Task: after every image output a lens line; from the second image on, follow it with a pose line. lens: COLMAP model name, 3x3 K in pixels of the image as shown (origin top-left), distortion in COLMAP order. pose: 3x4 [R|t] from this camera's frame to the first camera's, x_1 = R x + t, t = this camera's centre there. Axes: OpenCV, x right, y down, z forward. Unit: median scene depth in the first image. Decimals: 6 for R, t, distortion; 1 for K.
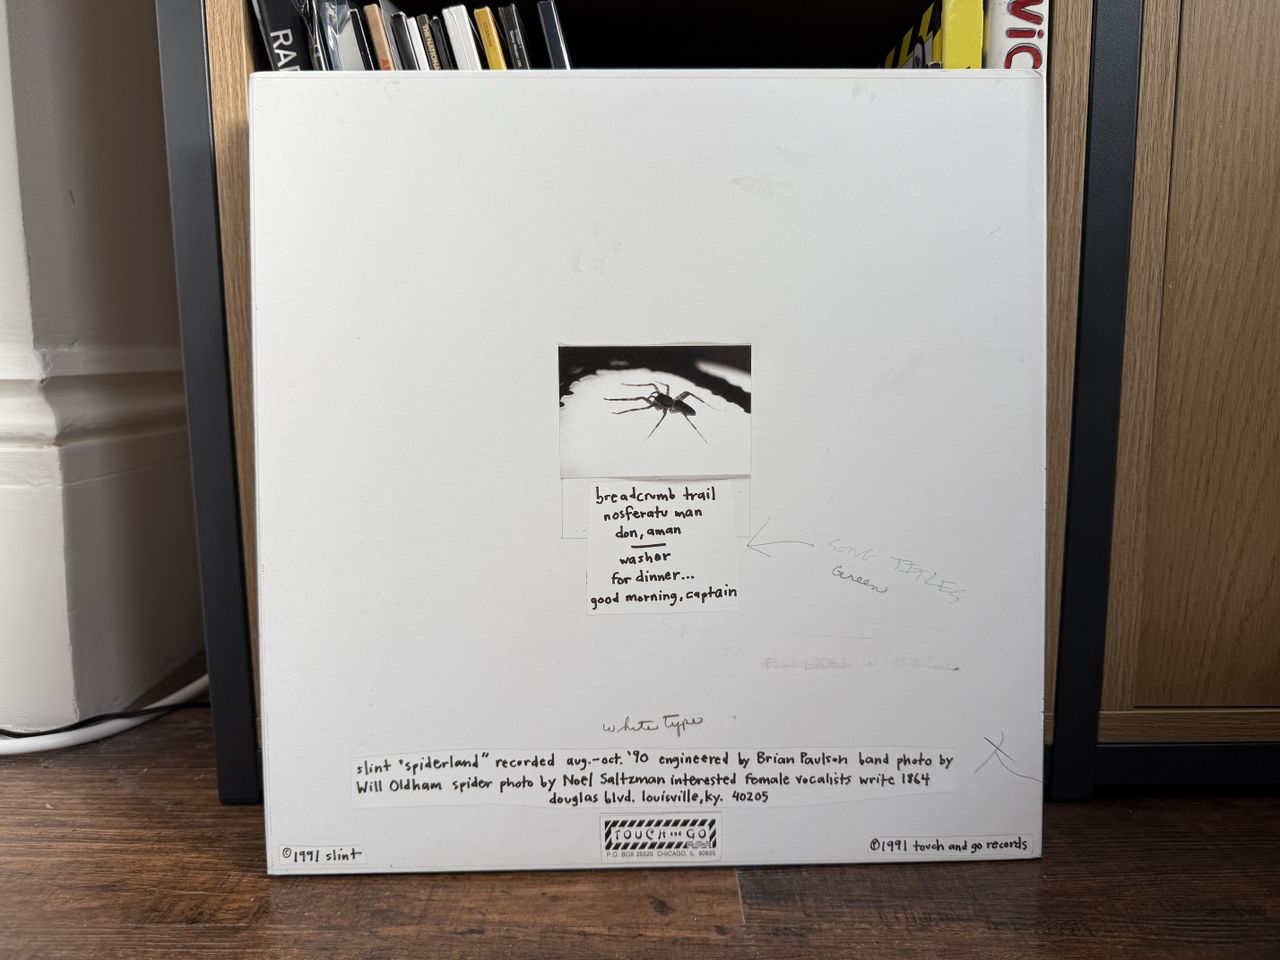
lens RADIAL K [[927.7, 0, 640.0], [0, 927.7, 480.0], [0, 0, 1]] dist [-0.018067, -0.002023]
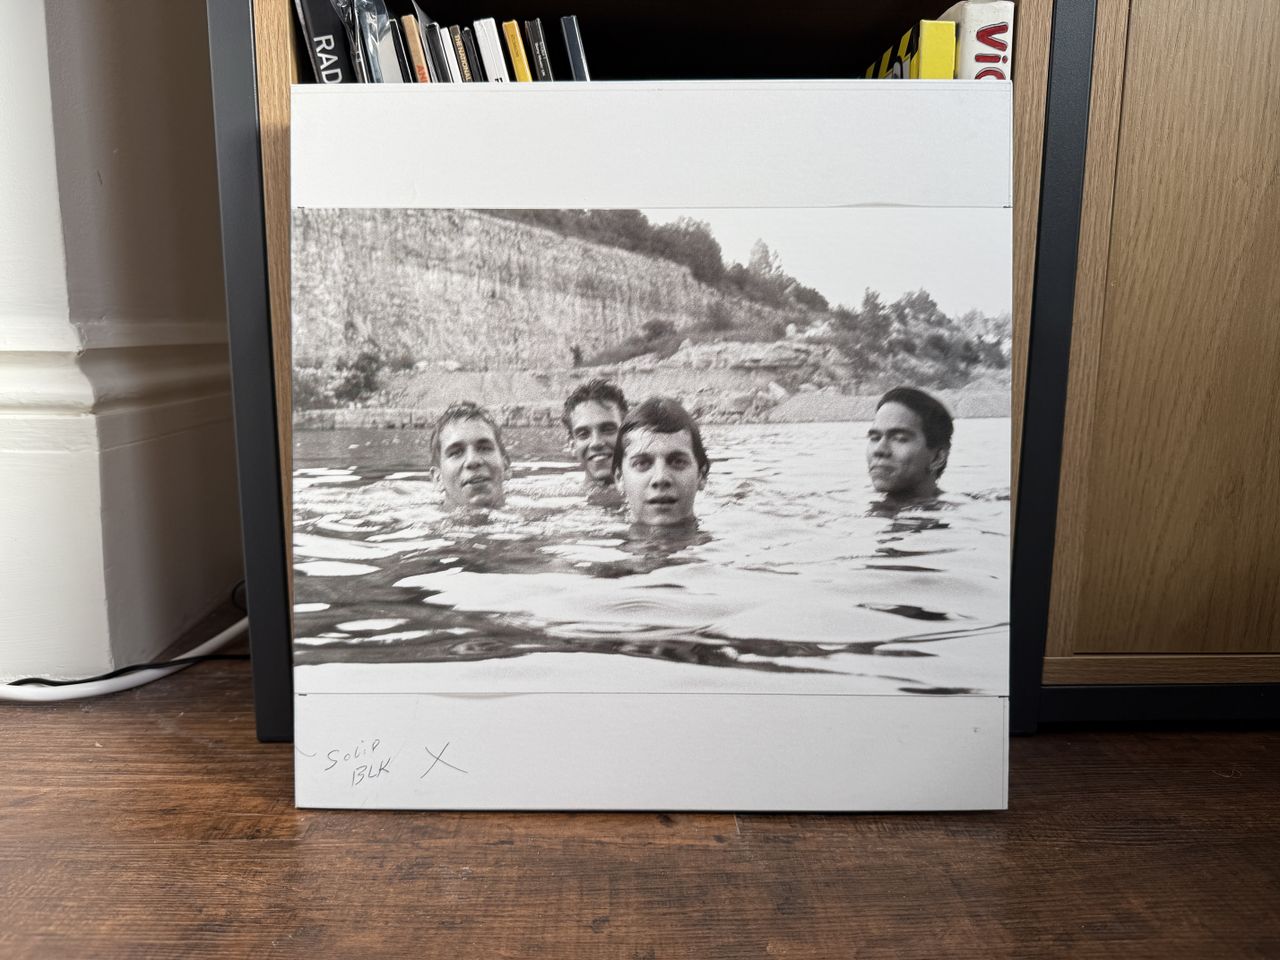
lens RADIAL K [[927.7, 0, 640.0], [0, 927.7, 480.0], [0, 0, 1]] dist [-0.018067, -0.002023]
pose [[0.998990, 0.008035, 0.044199, -0.057672], [-0.009182, 0.999625, 0.025806, 0.007643], [-0.043975, -0.026186, 0.998689, -0.122608]]
